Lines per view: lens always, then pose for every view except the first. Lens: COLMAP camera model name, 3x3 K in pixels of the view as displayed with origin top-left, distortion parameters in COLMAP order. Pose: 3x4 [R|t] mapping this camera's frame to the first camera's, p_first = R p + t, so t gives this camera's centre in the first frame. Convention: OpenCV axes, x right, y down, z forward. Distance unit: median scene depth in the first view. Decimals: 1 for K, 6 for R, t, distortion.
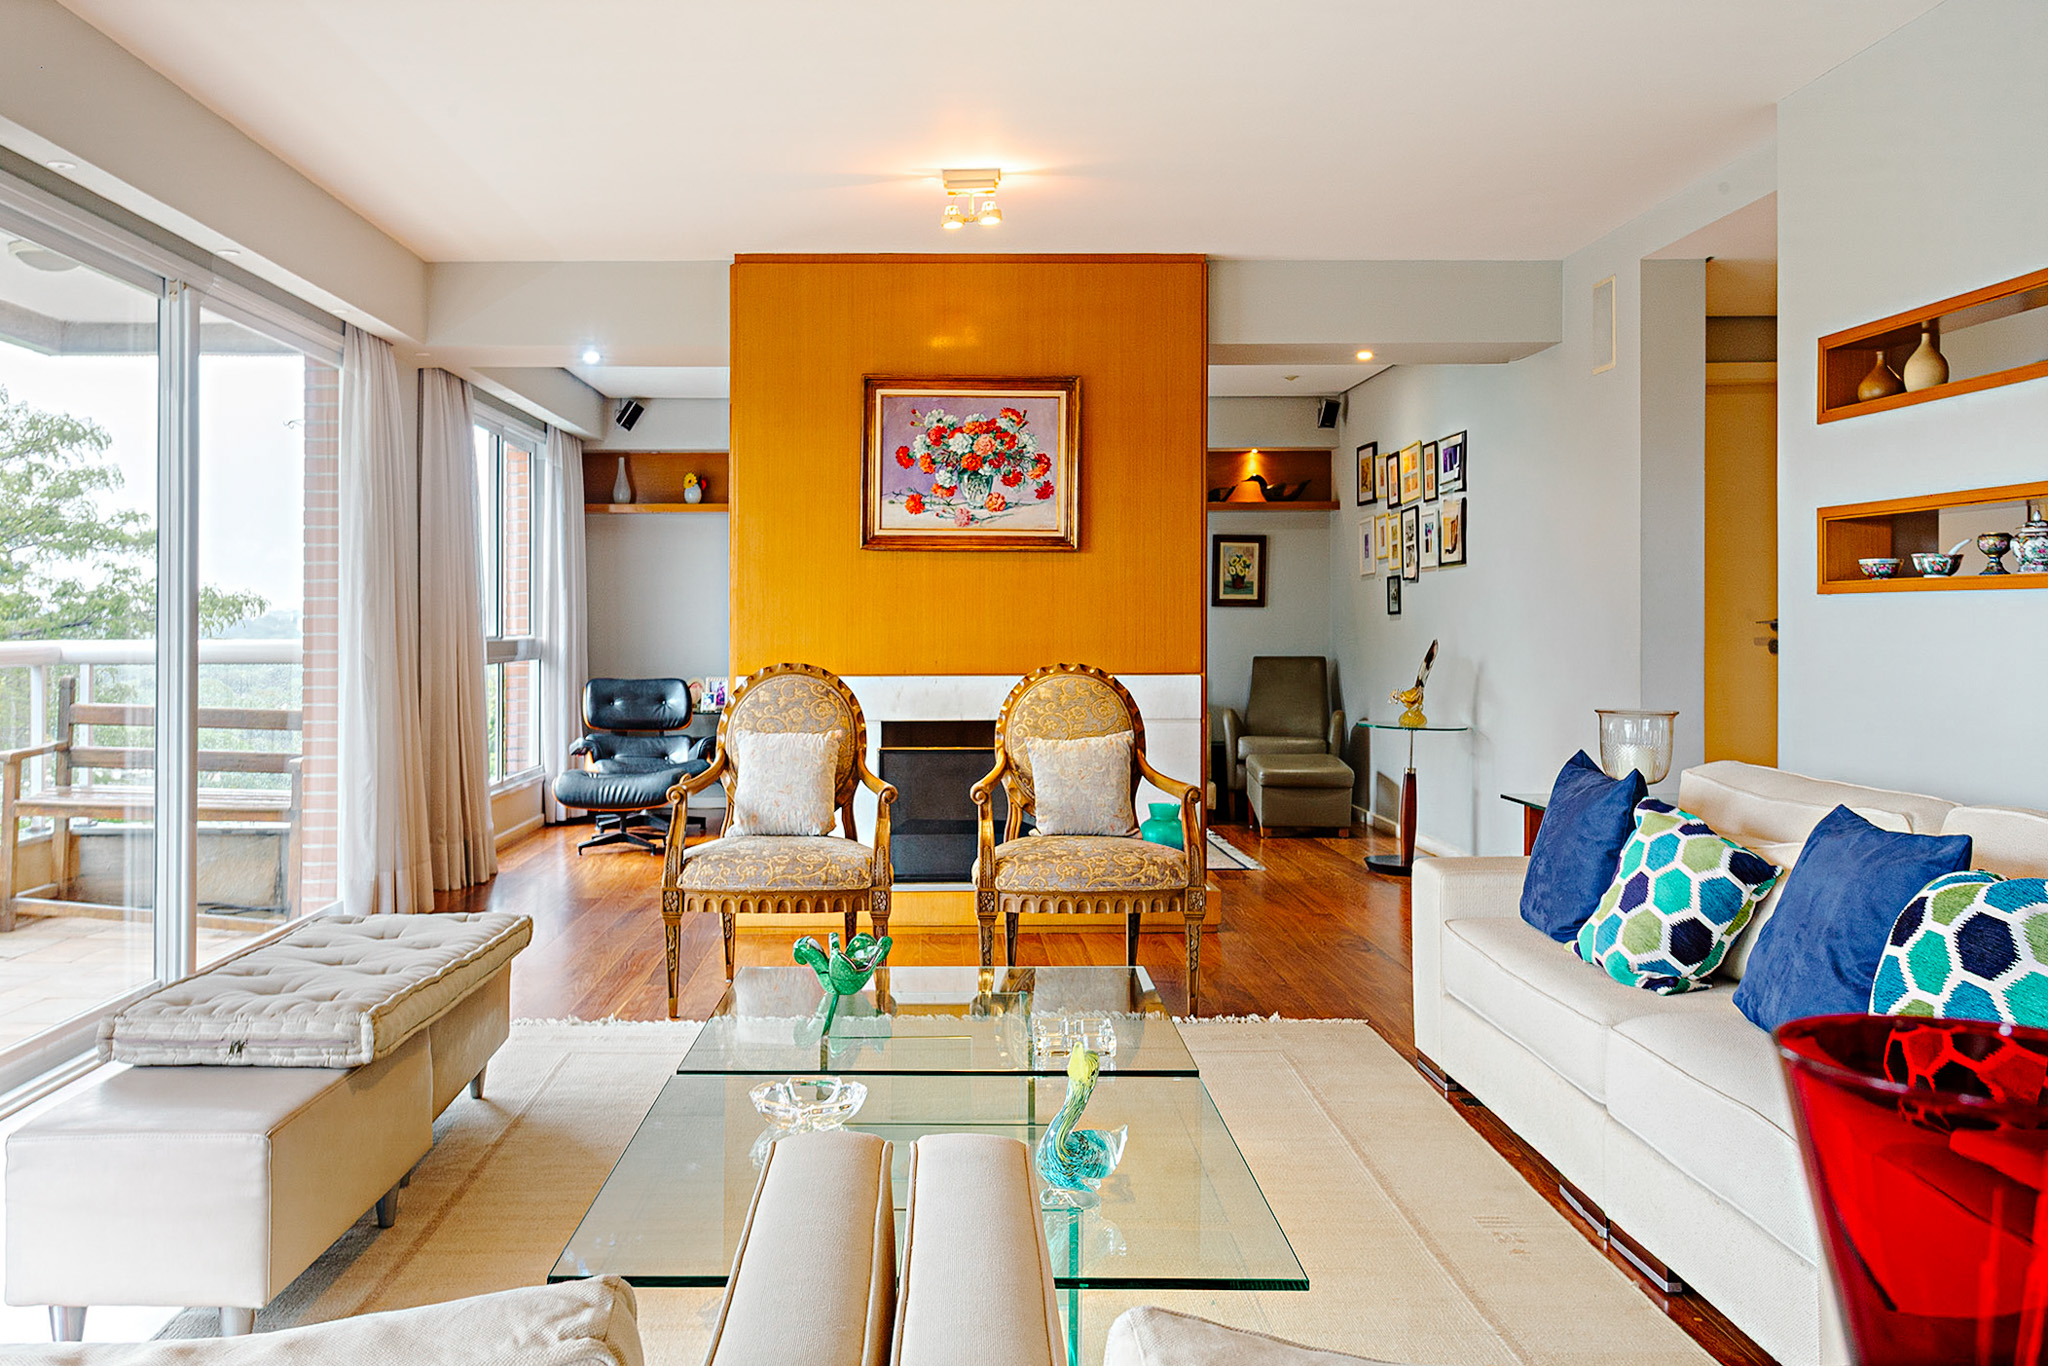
lens RADIAL K [[1647.7, 0, 1024.0], [0, 1647.7, 683.0], [0, 0, 1]] dist [0.010476, 0.005711]
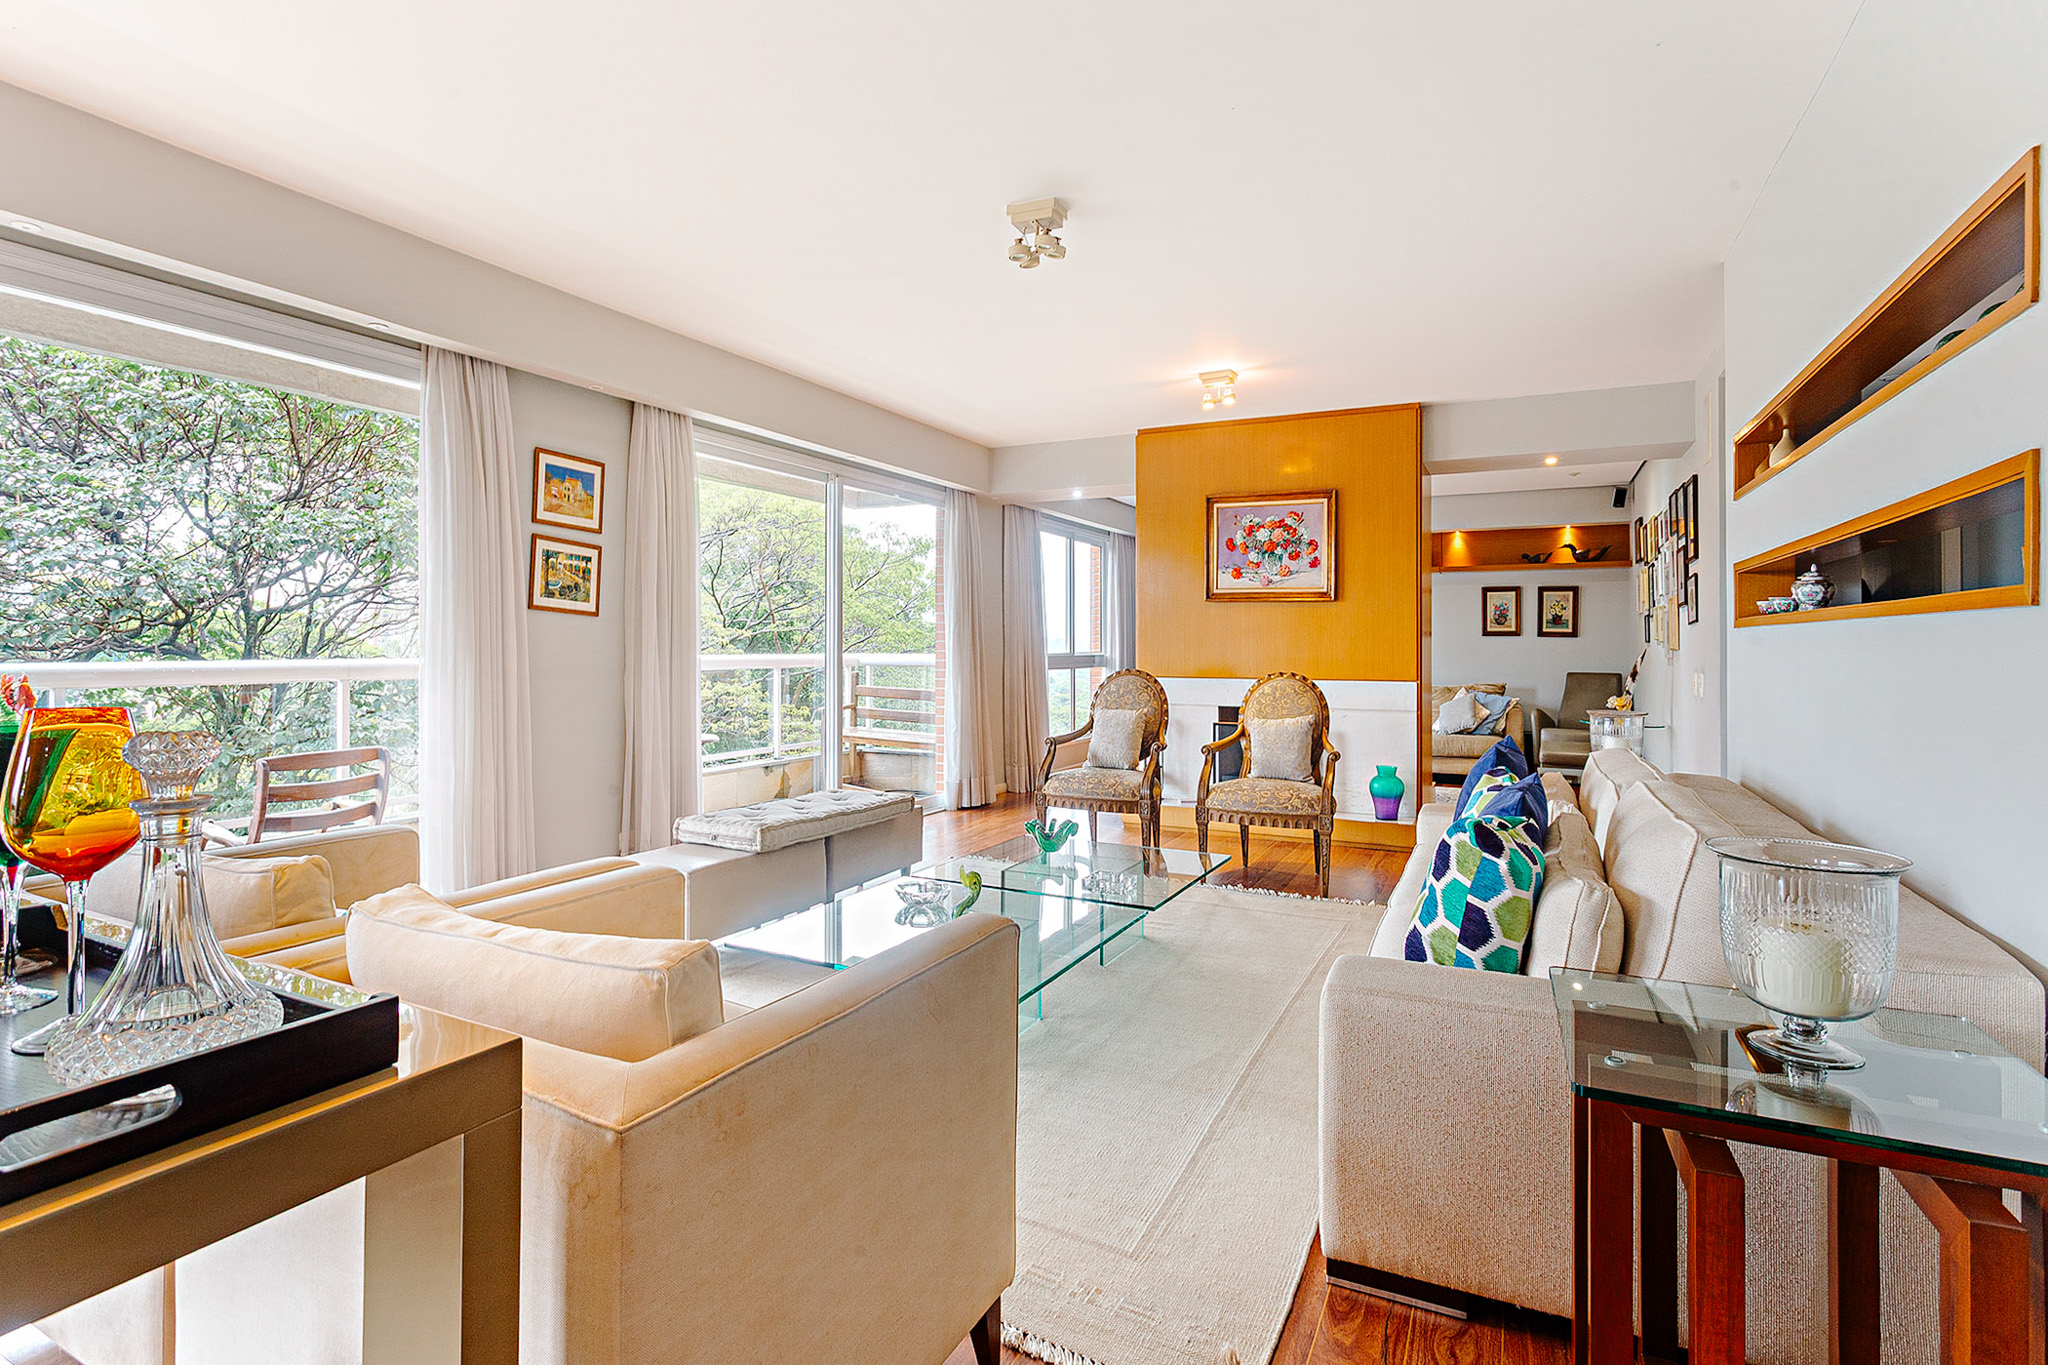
lens RADIAL K [[1048.9, 0, 1024.0], [0, 1048.9, 682.5], [0, 0, 1]] dist [0.000881, 0.000103]
pose [[0.884130, 0.022600, -0.466694, 0.236163], [-0.023865, 0.999710, 0.003202, 0.000951], [0.466632, 0.008306, 0.884413, -0.013310]]
